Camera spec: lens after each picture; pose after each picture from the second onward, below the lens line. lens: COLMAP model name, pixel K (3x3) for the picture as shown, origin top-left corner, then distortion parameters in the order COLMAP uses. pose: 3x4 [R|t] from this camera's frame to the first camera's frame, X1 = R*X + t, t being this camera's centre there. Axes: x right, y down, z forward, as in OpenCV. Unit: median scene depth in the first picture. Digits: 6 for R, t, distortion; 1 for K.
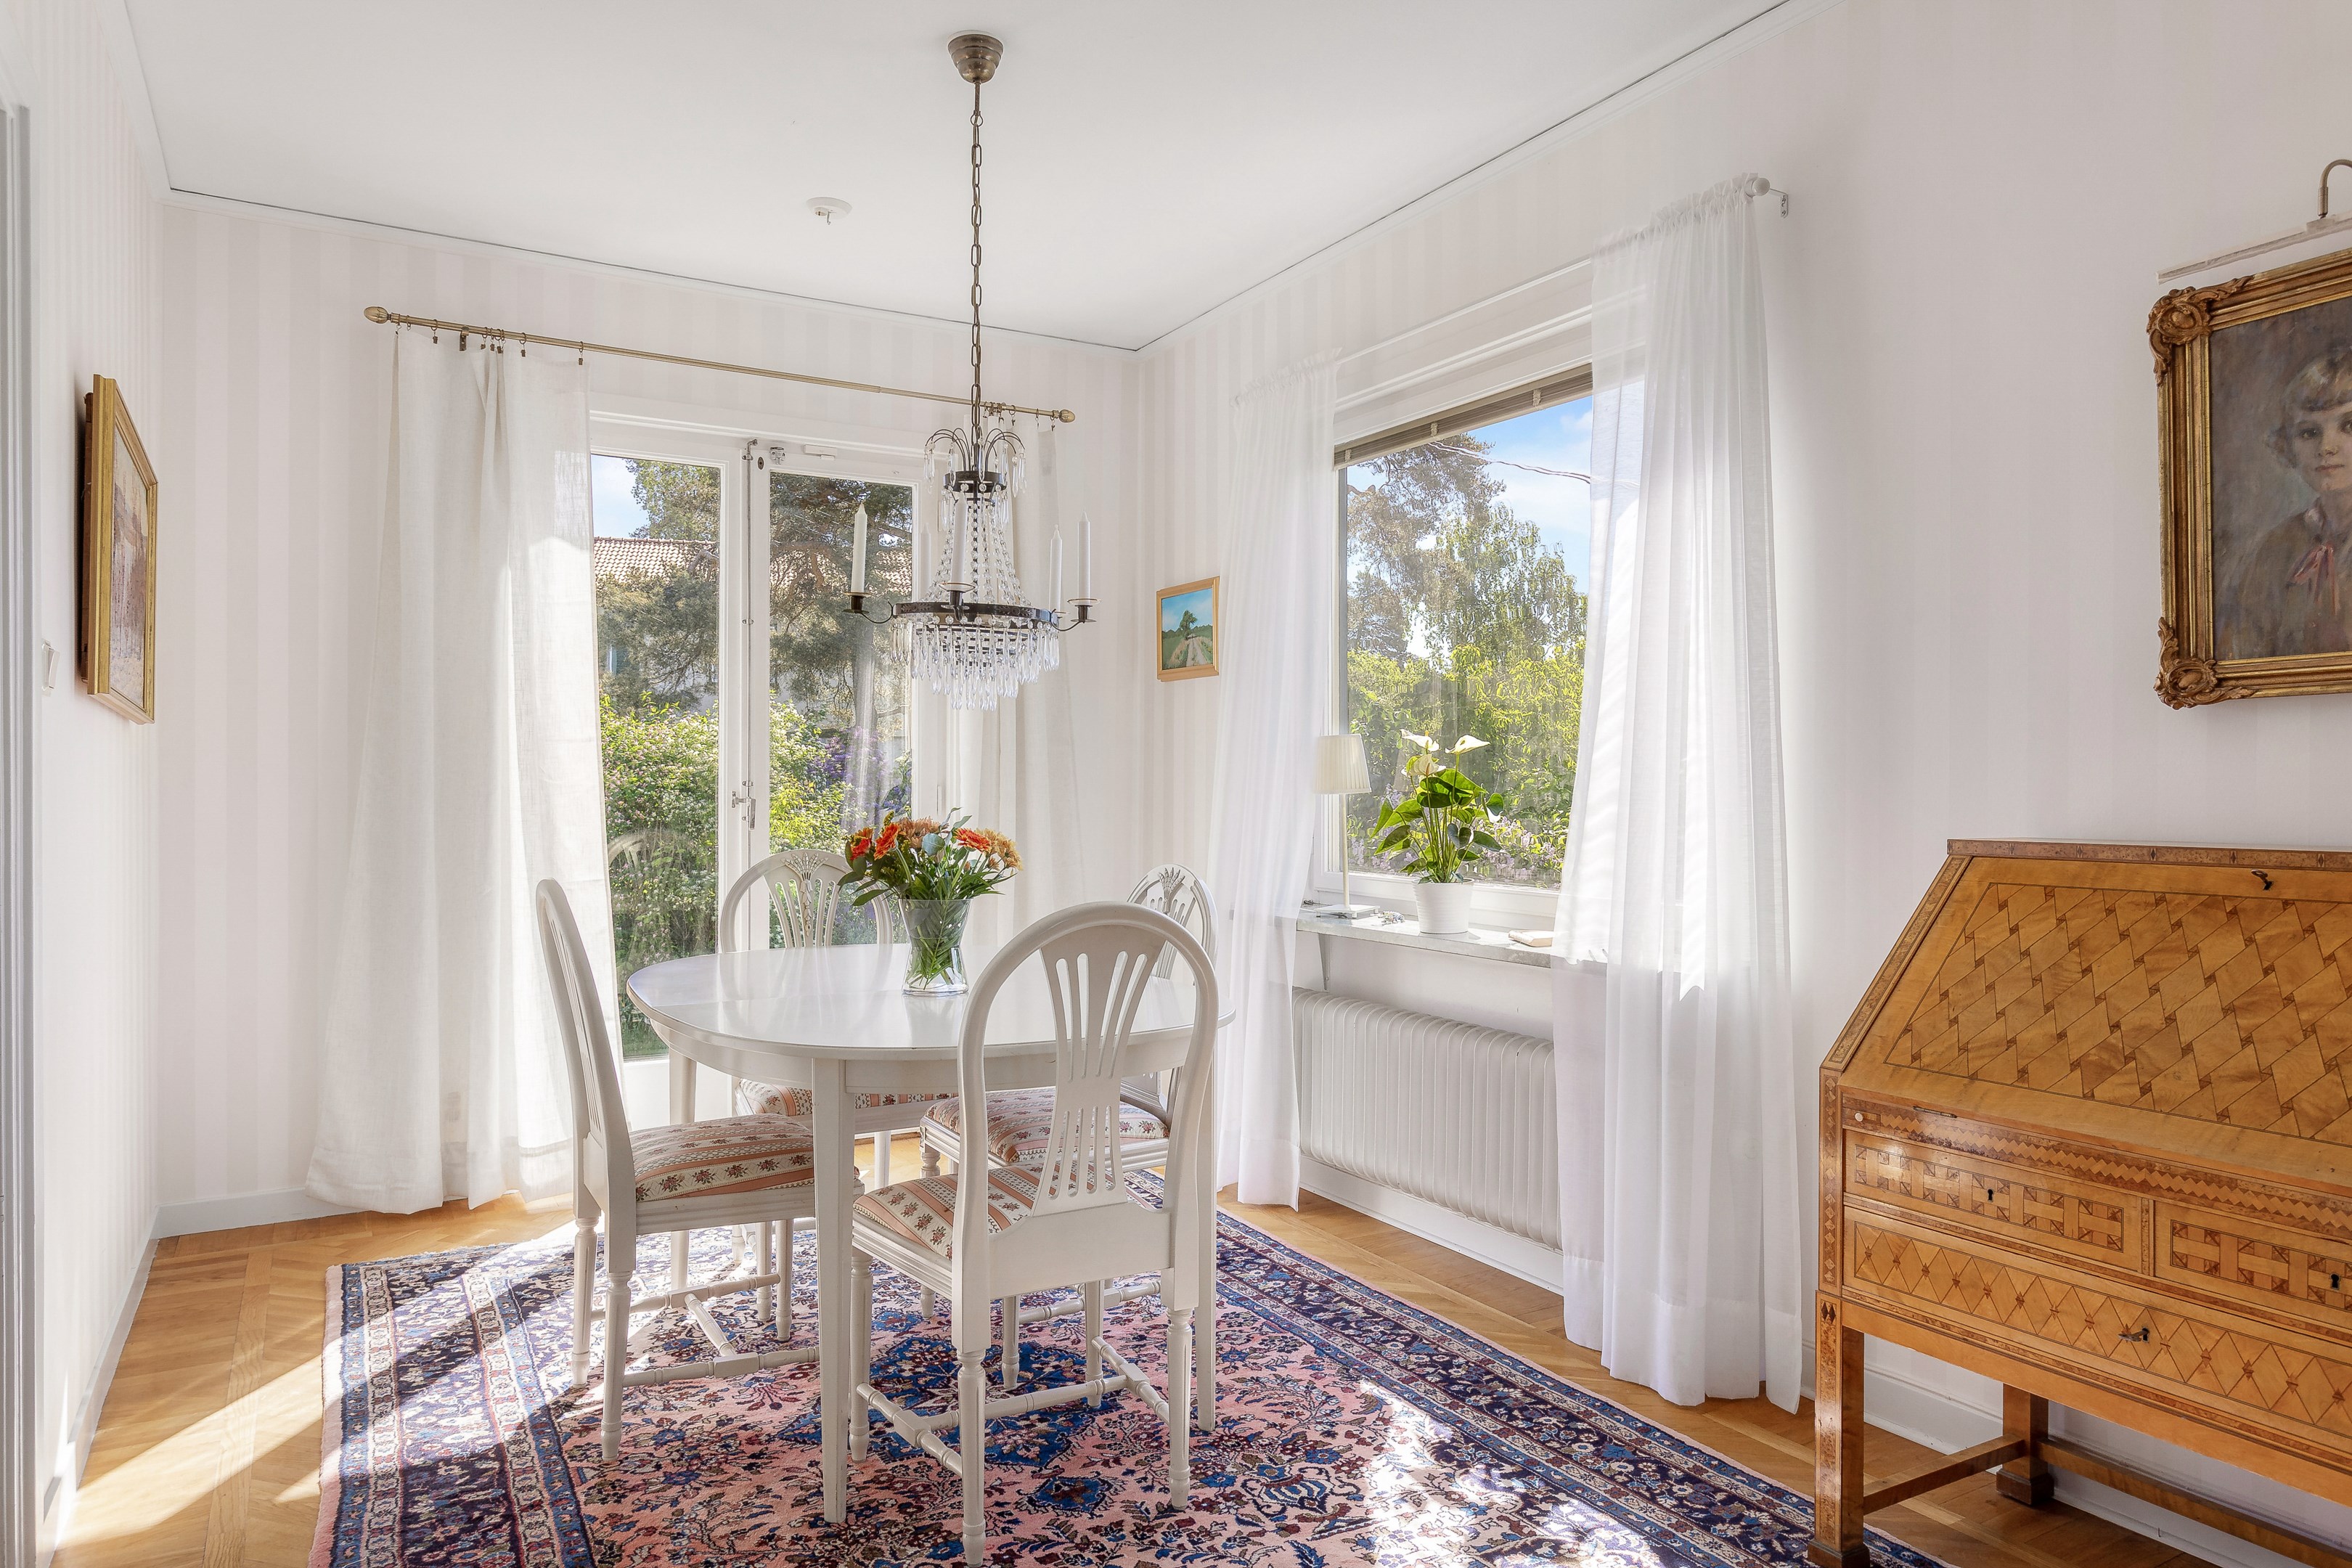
lens RADIAL K [[1490.4, 0, 1182.0], [0, 1490.4, 799.7], [0, 0, 1]] dist [-0.008403, 0.005182]
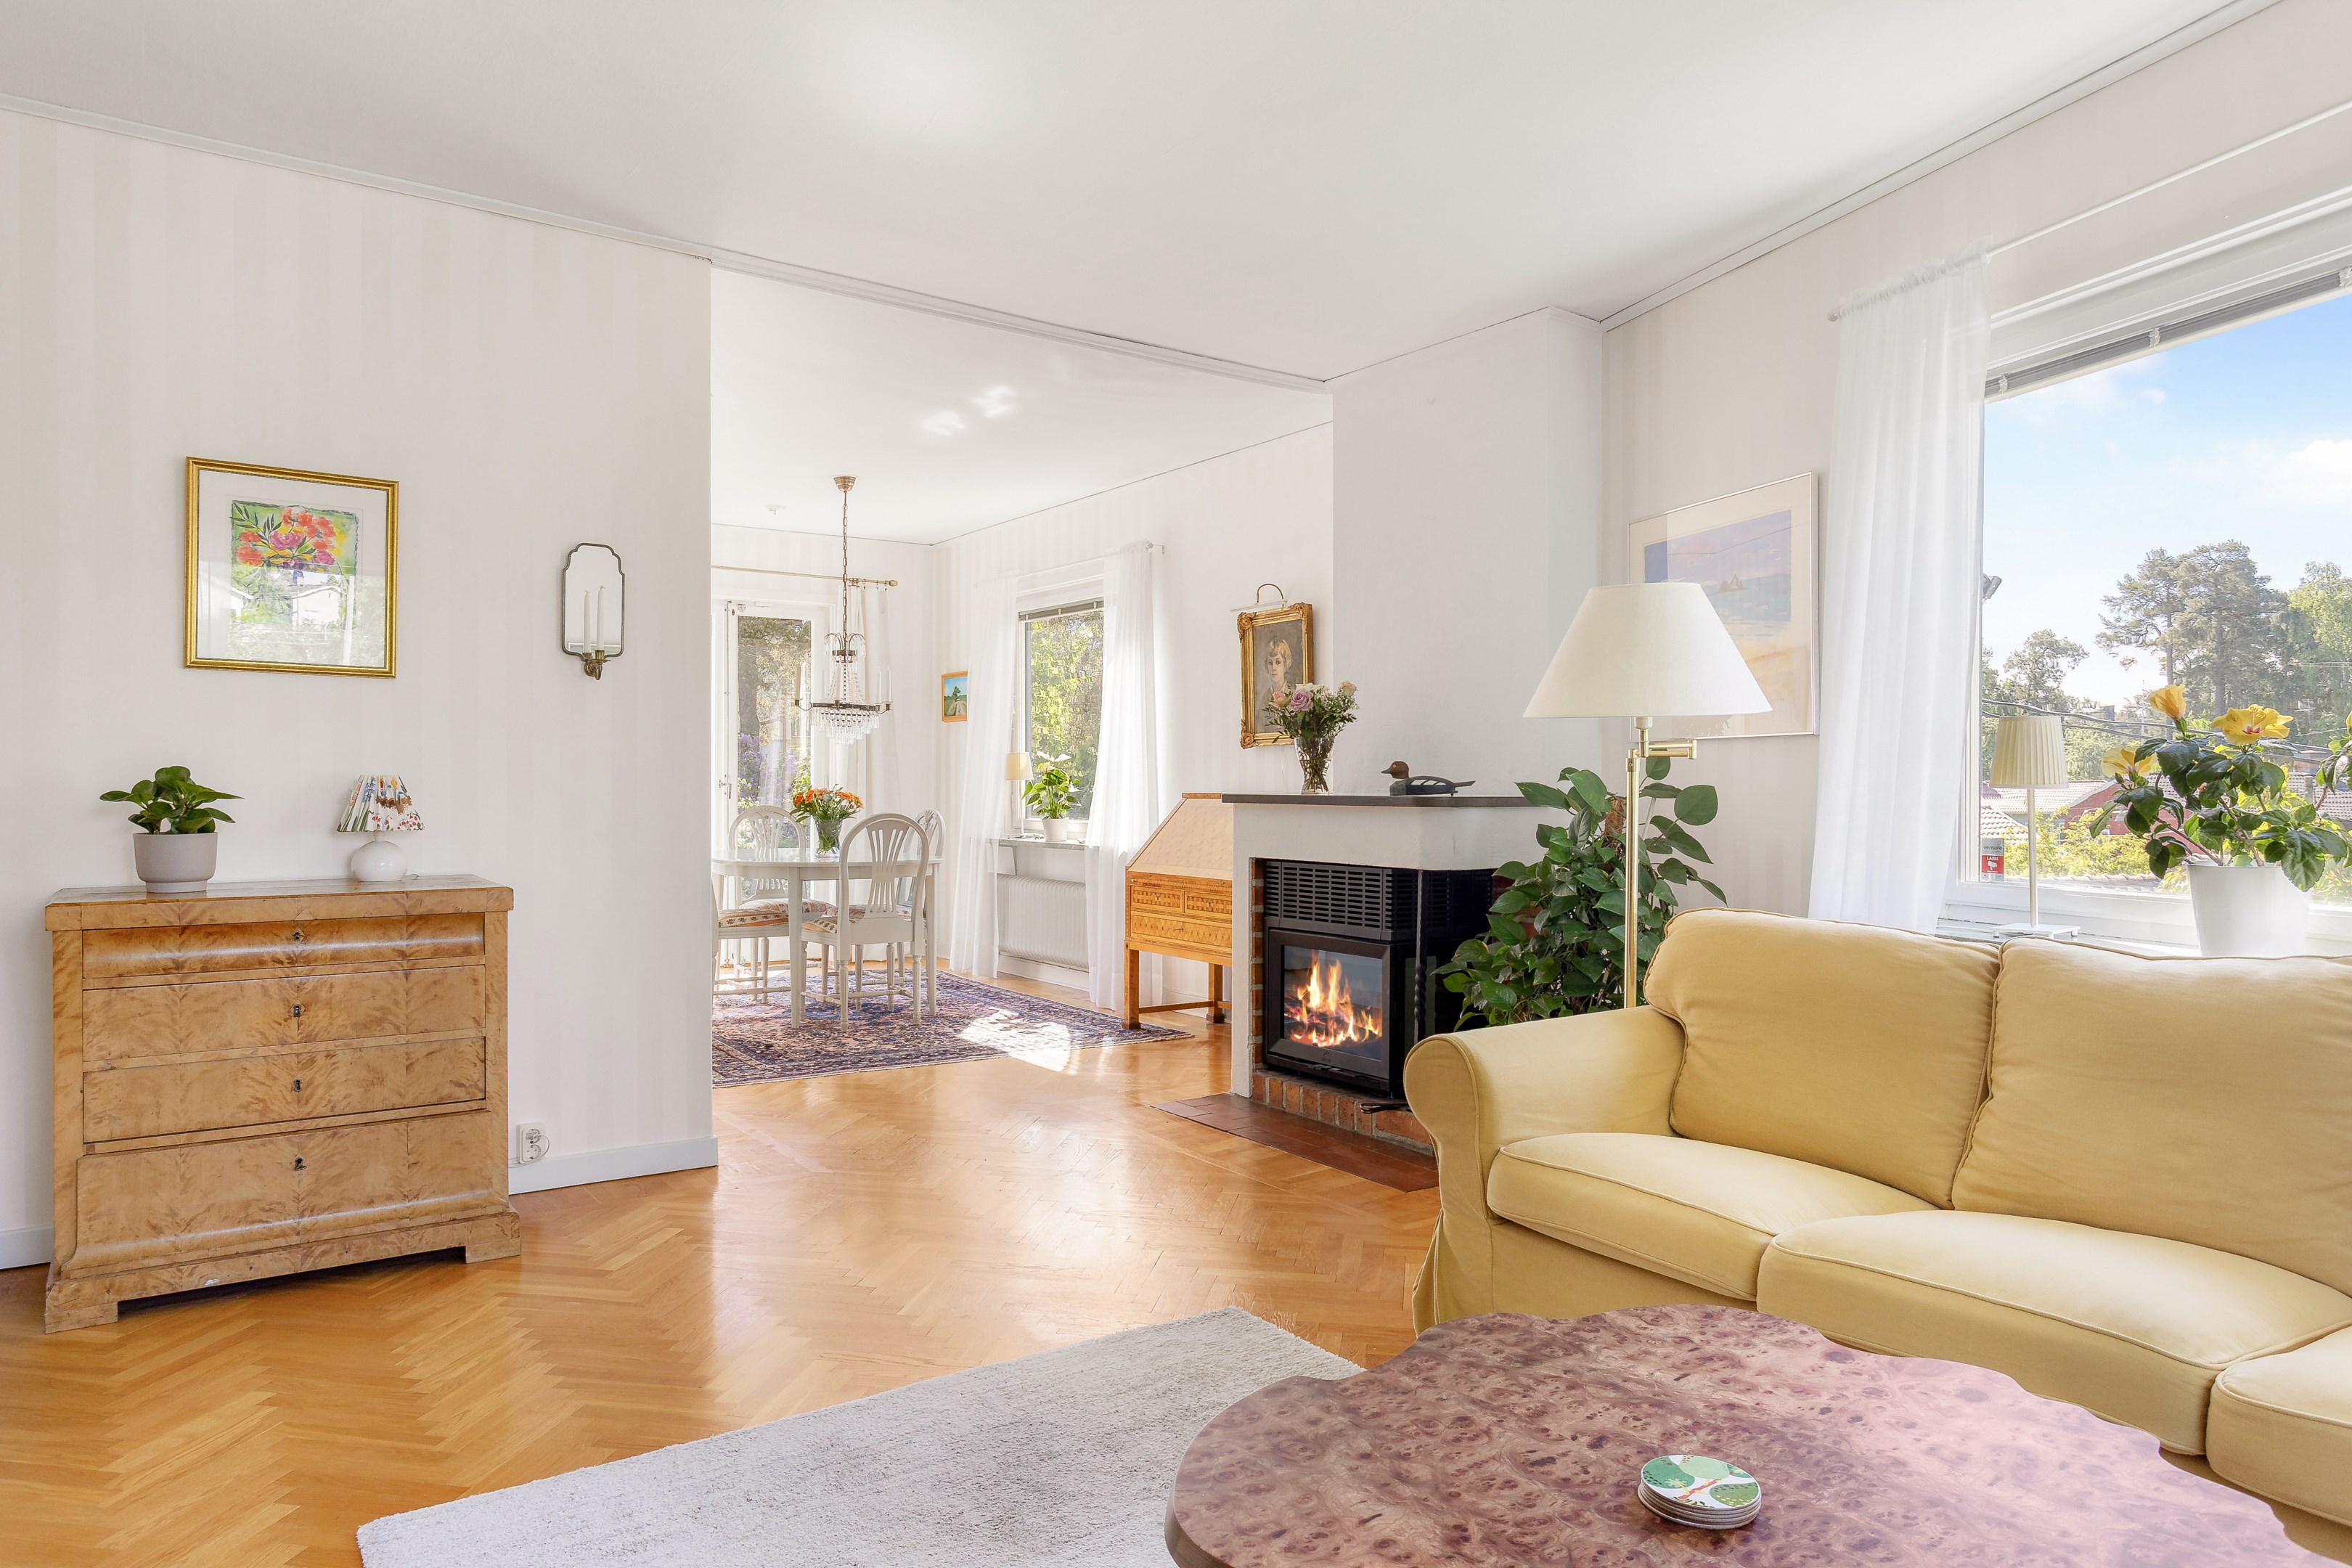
lens RADIAL K [[1490.4, 0, 1182.1], [0, 1490.4, 775.6], [0, 0, 1]] dist [-0.008403, 0.005182]
pose [[0.996457, -0.002346, 0.084077, 0.292699], [0.003377, 0.999921, -0.012122, 0.030127], [-0.084042, 0.012363, 0.996386, -2.095085]]
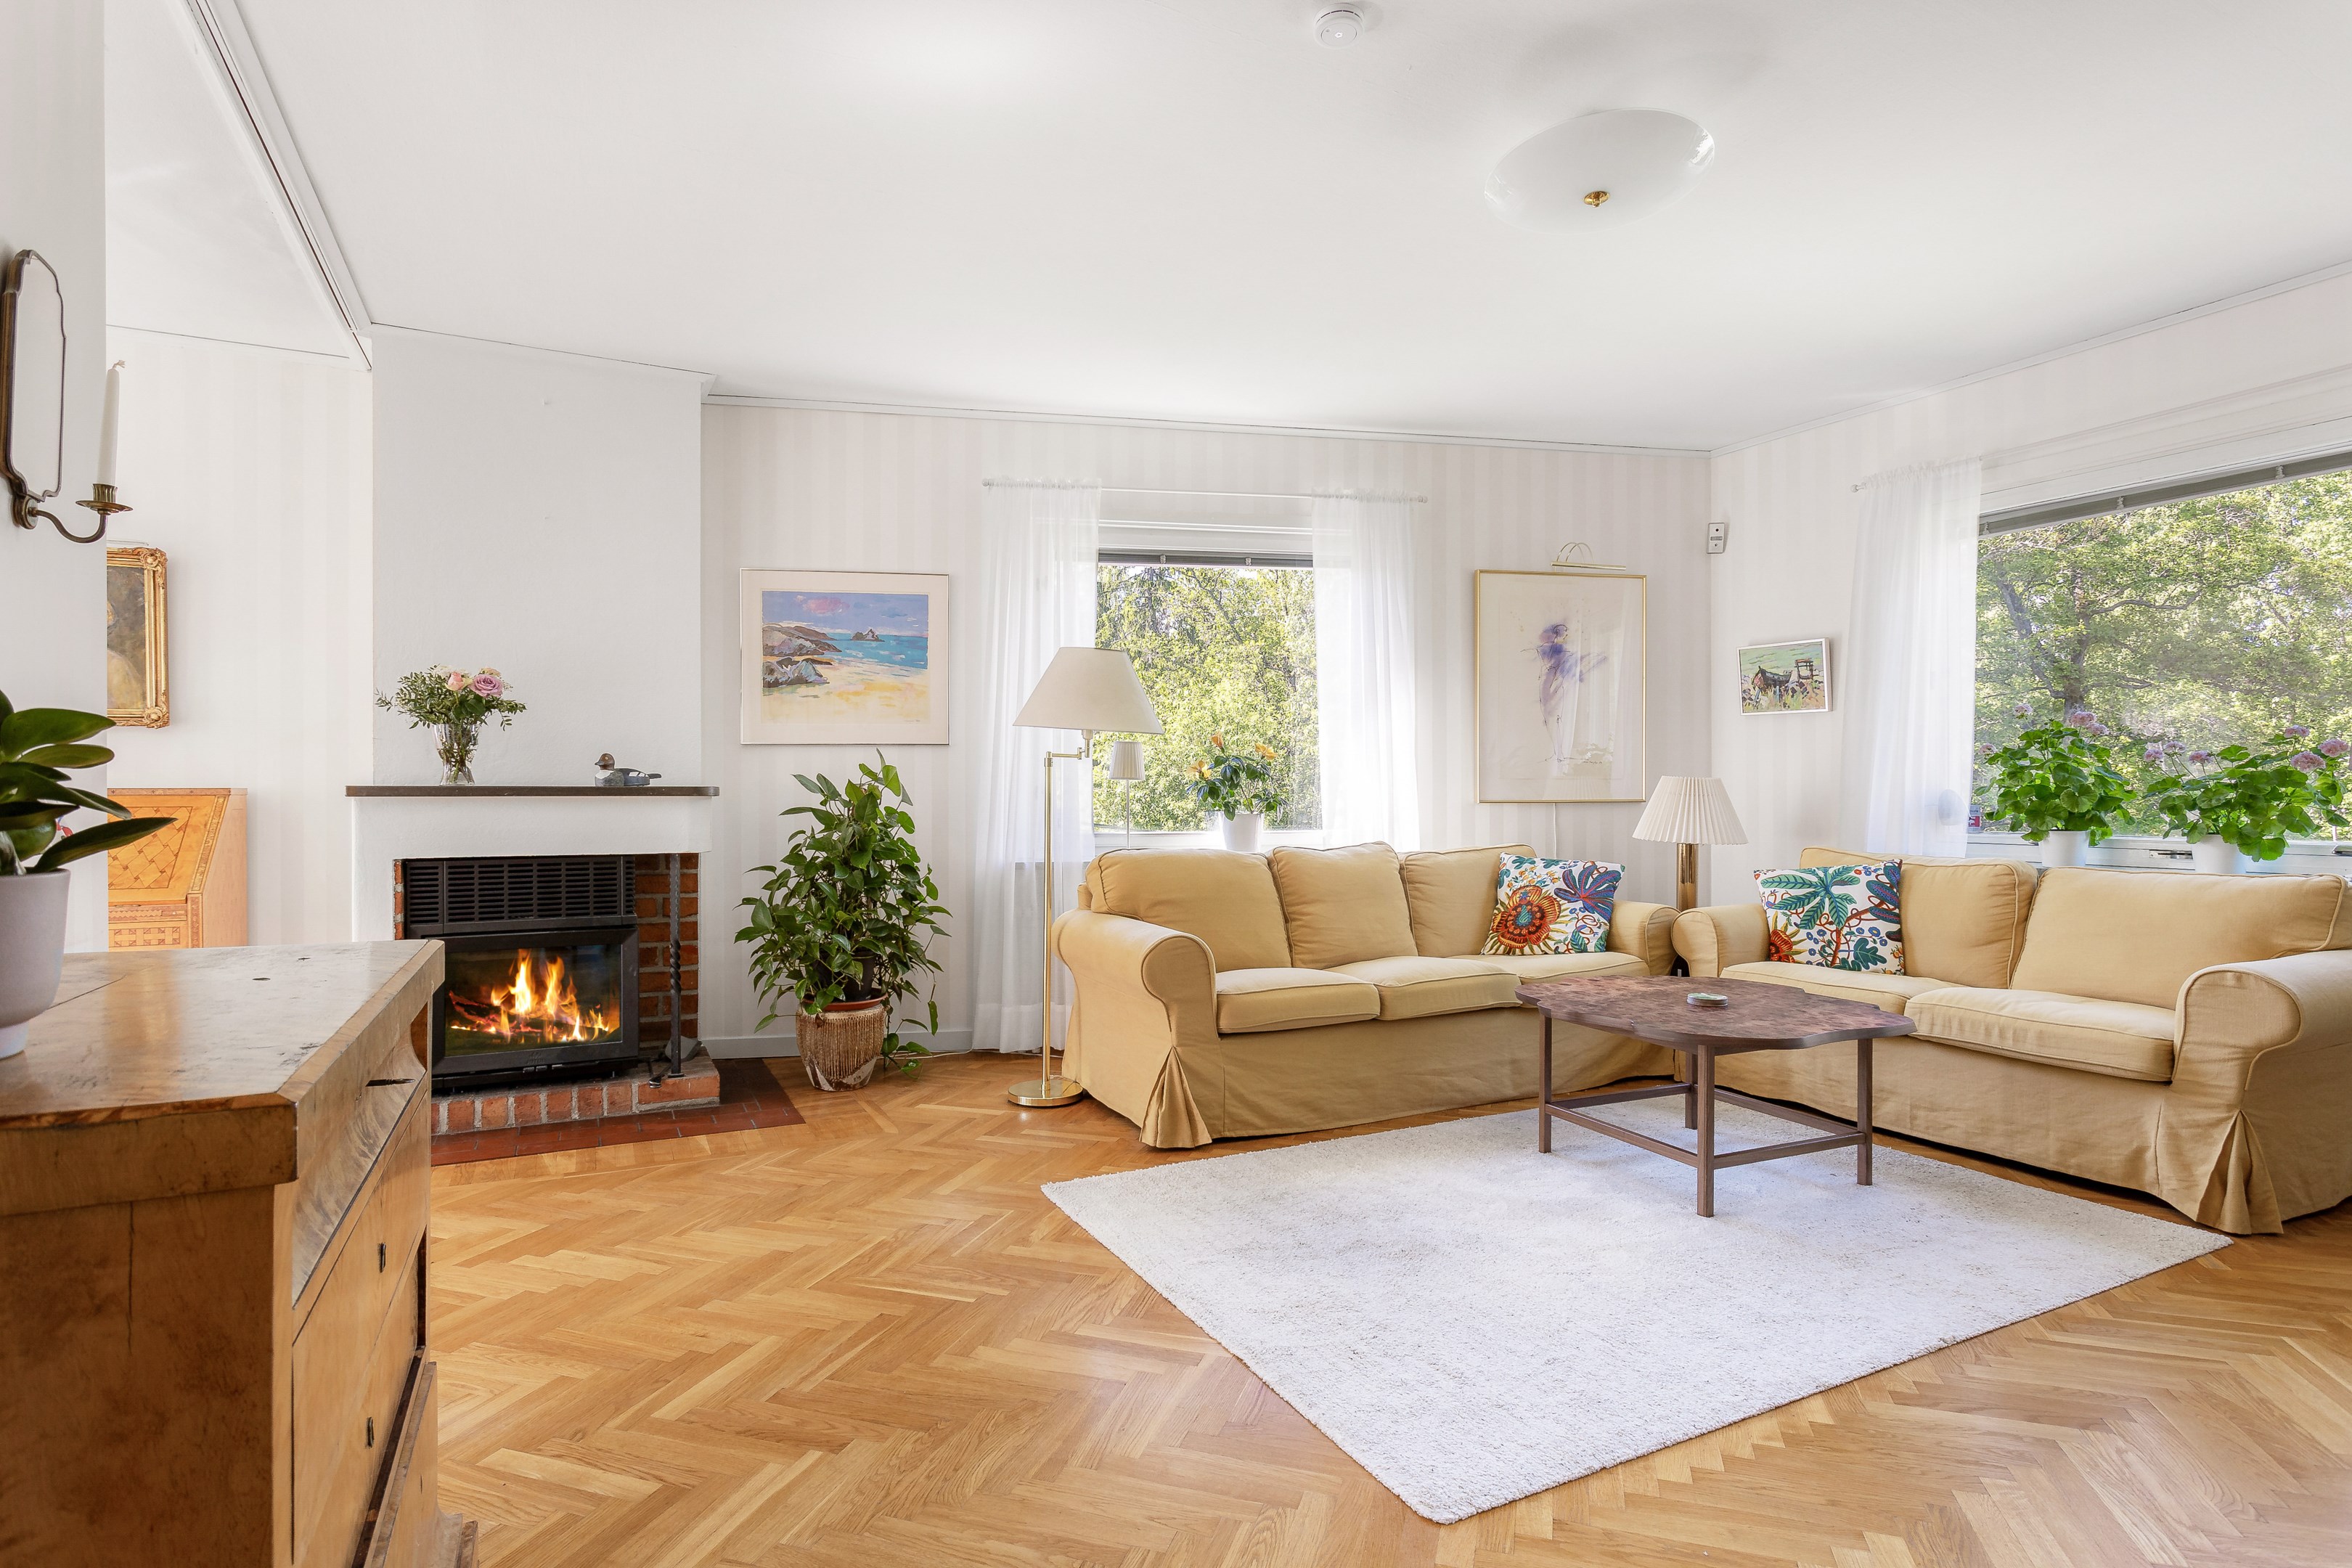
lens RADIAL K [[1169.3, 0, 1178.2], [0, 1169.3, 793.3], [0, 0, 1]] dist [-0.011298, -0.000130]
pose [[0.056022, -0.003025, 0.998425, -0.973155], [0.009194, 0.999955, 0.002514, 0.048756], [-0.998387, 0.009038, 0.056048, -0.873830]]
